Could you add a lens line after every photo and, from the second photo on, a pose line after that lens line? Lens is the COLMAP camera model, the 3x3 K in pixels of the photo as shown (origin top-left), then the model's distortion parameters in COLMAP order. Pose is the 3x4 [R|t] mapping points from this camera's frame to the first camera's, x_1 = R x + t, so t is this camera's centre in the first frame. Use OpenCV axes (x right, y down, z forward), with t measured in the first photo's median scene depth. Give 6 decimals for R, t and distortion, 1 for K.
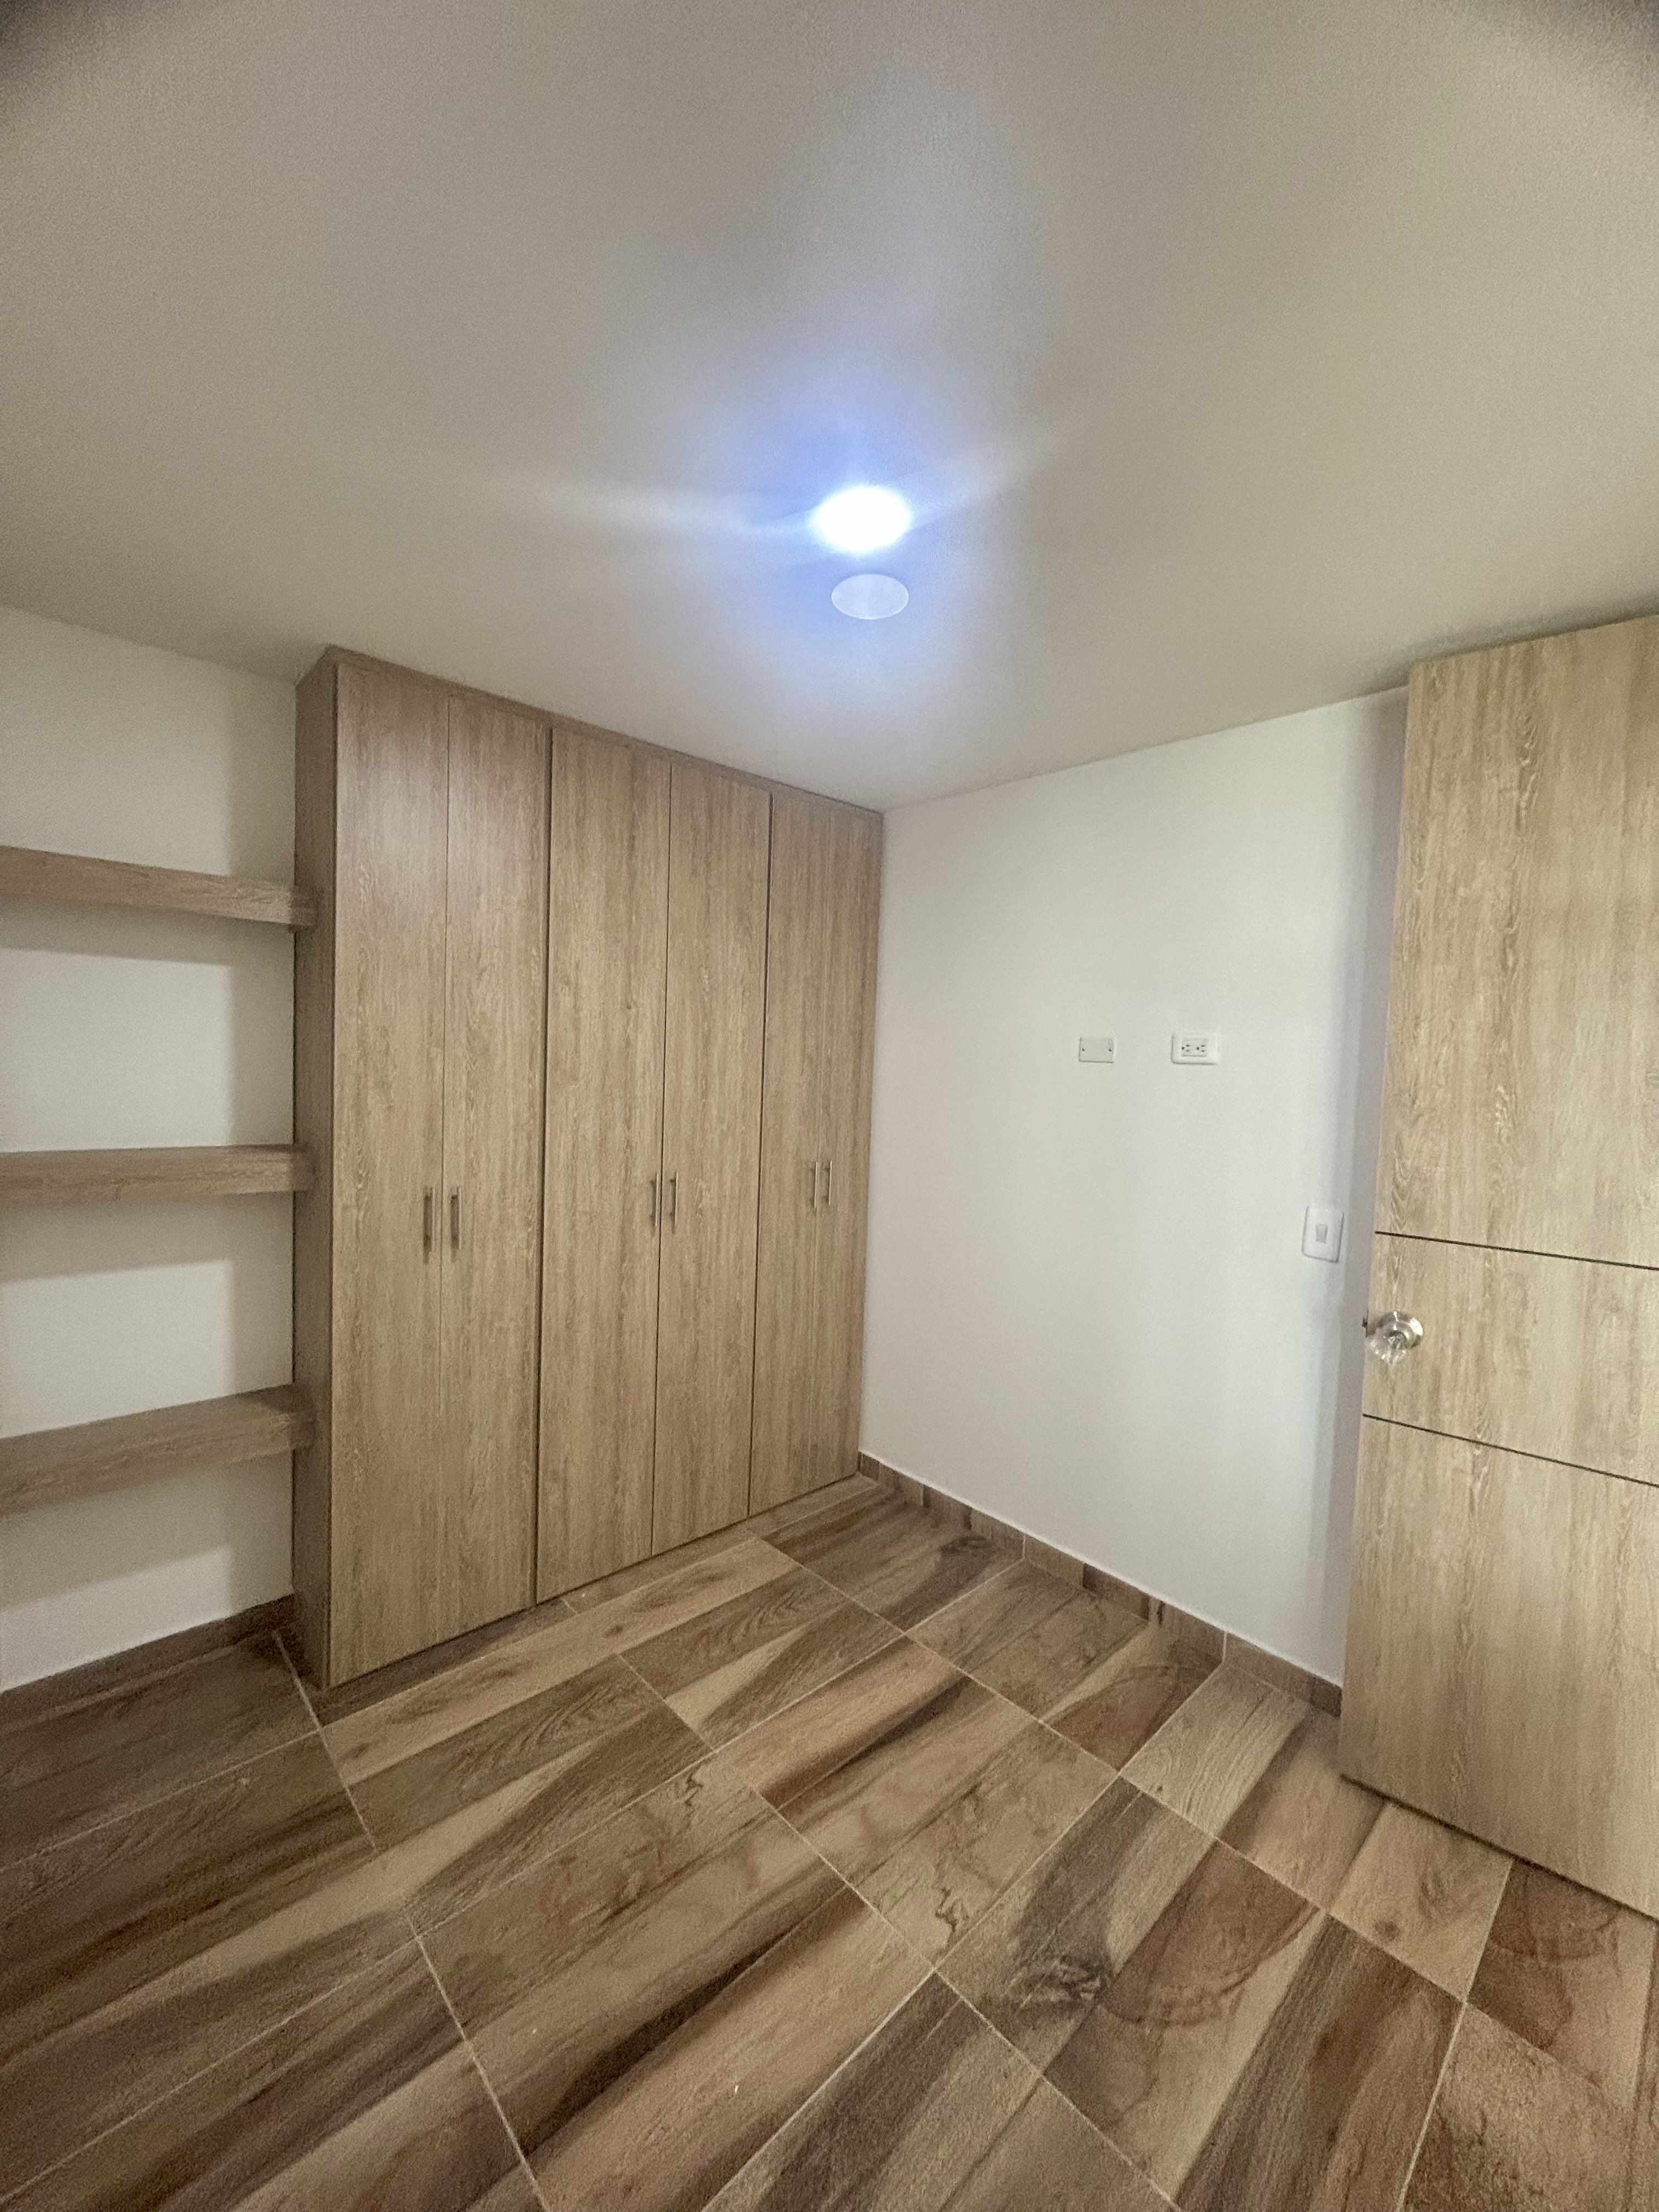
lens RADIAL K [[891.8, 0, 831.5], [0, 891.8, 1103.4], [0, 0, 1]] dist [-0.000637, -0.000527]
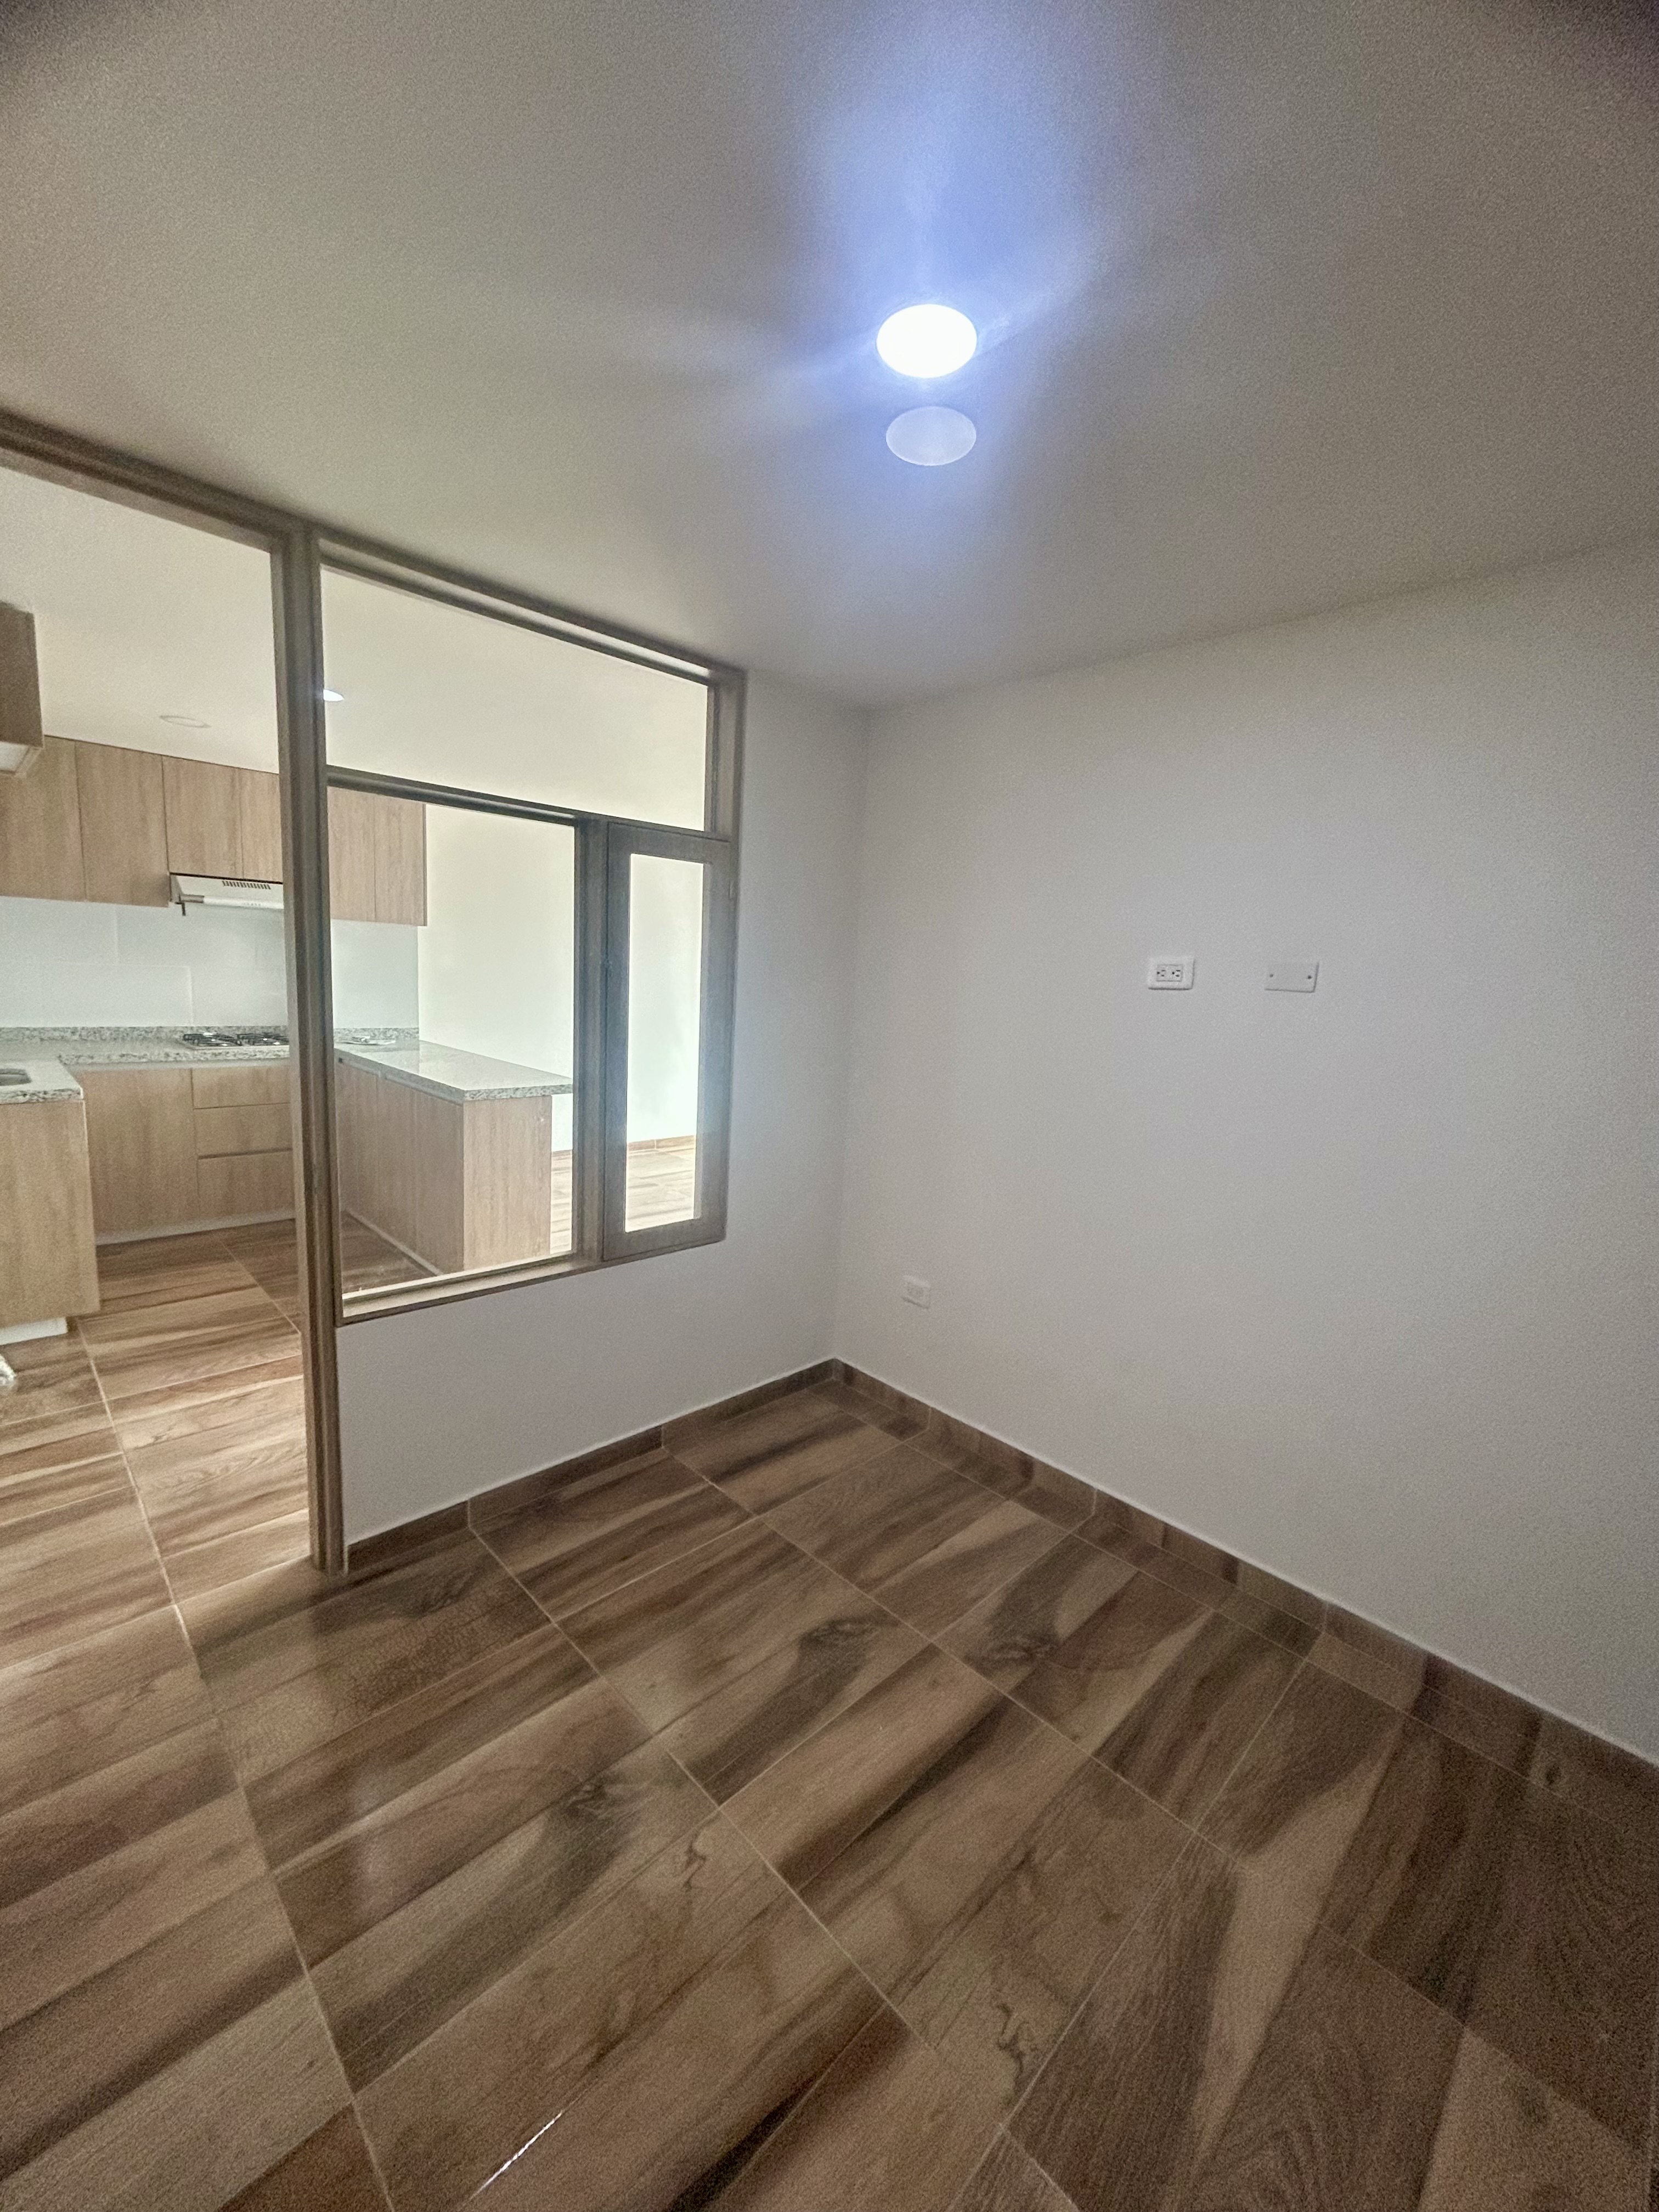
lens RADIAL K [[891.8, 0, 831.5], [0, 891.8, 1103.4], [0, 0, 1]] dist [-0.000637, -0.000527]
pose [[-0.995526, -0.088984, -0.031774, 0.060320], [-0.093628, 0.974262, 0.205053, -0.073068], [0.012710, 0.207111, -0.978235, 1.279372]]
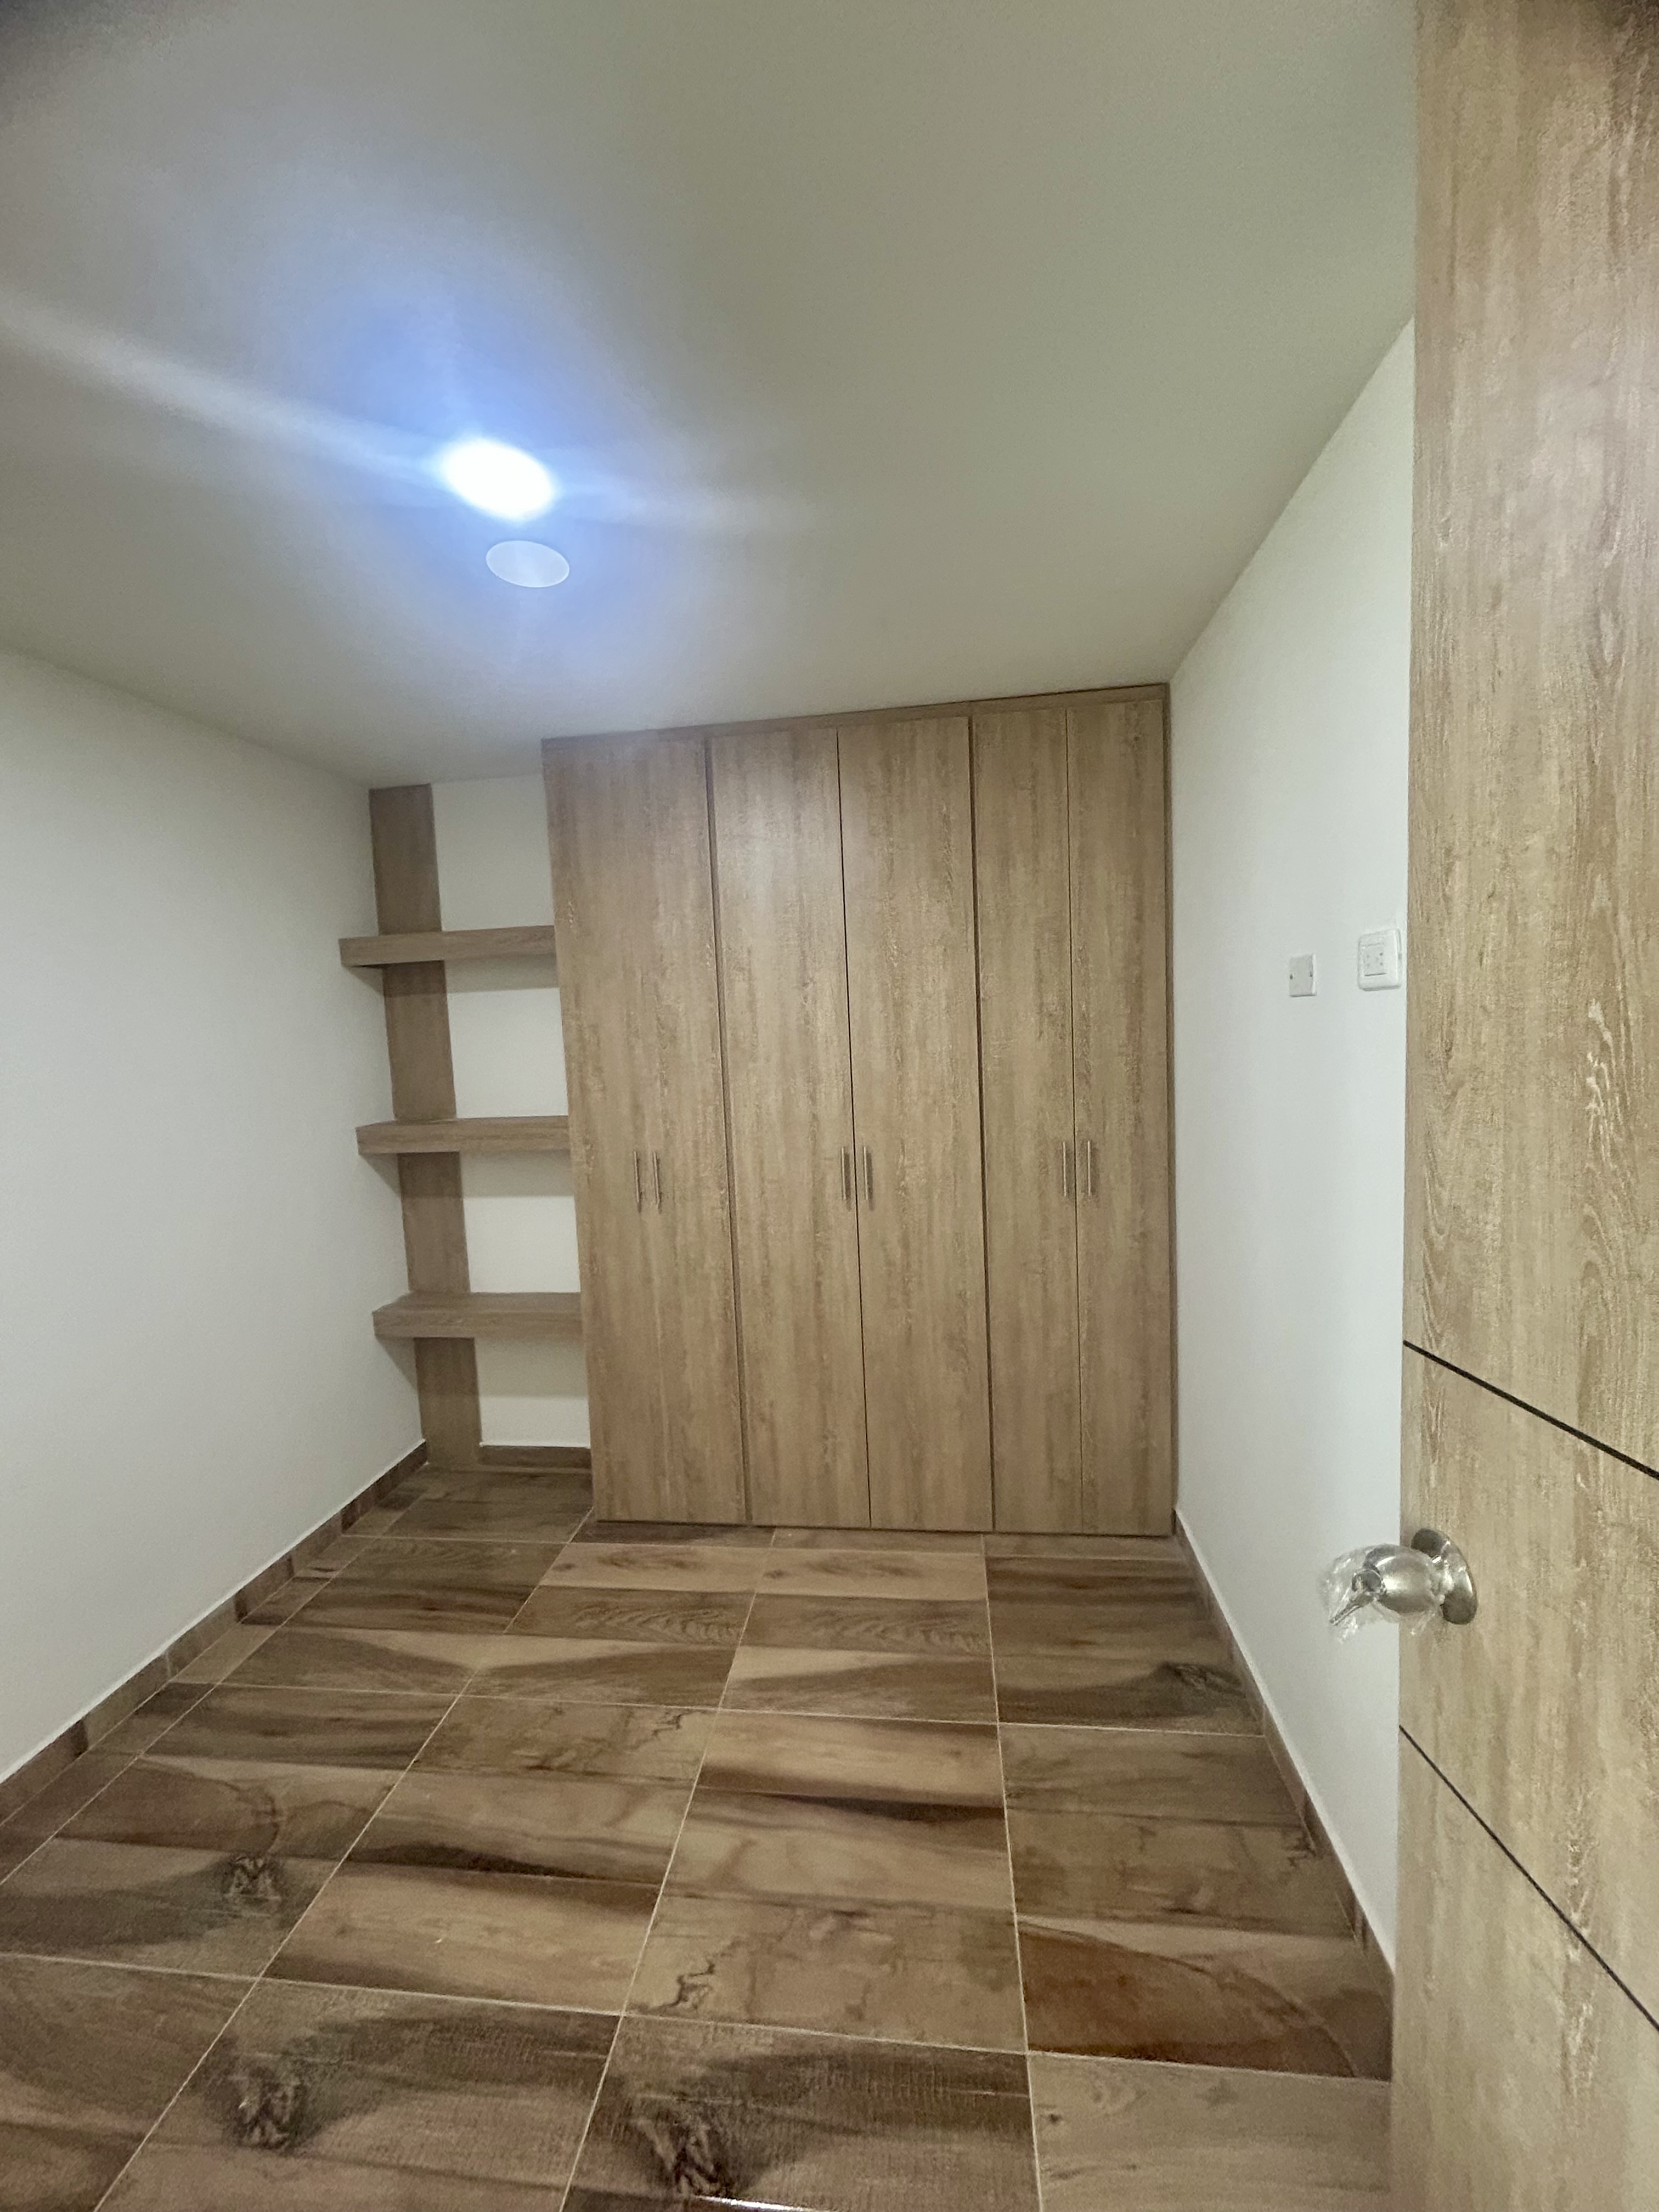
lens RADIAL K [[891.8, 0, 831.5], [0, 891.8, 1103.4], [0, 0, 1]] dist [-0.000637, -0.000527]
pose [[0.633436, 0.003435, -0.773788, 0.656133], [0.027660, 0.999251, 0.027078, 0.002055], [0.773301, -0.038555, 0.632866, 0.417365]]
